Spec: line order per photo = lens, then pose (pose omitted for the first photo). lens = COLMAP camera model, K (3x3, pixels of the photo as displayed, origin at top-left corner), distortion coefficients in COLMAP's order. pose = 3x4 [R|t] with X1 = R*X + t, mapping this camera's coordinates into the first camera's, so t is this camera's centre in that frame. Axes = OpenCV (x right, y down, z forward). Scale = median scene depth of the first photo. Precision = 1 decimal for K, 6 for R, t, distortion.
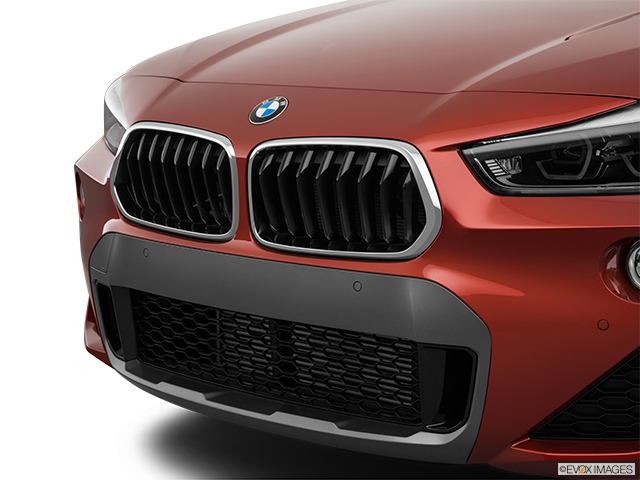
lens RADIAL K [[1683.9, 0, 320.5], [0, 1683.9, 238.0], [0, 0, 1]] dist [0.270709, 0.000000]
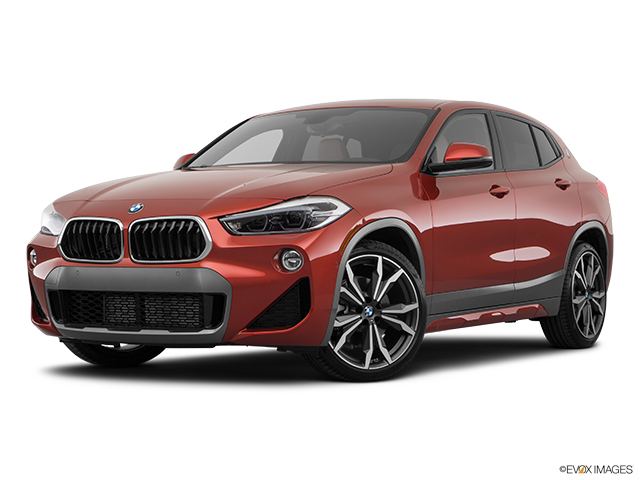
lens RADIAL K [[1442.9, 0, 325.6], [0, 1442.9, 236.9], [0, 0, 1]] dist [0.219696, 0.000000]
pose [[0.976108, -0.000711, 0.217283, -0.235519], [0.028996, 0.991477, -0.127017, 0.258262], [-0.215341, 0.130282, 0.967809, -1.167702]]
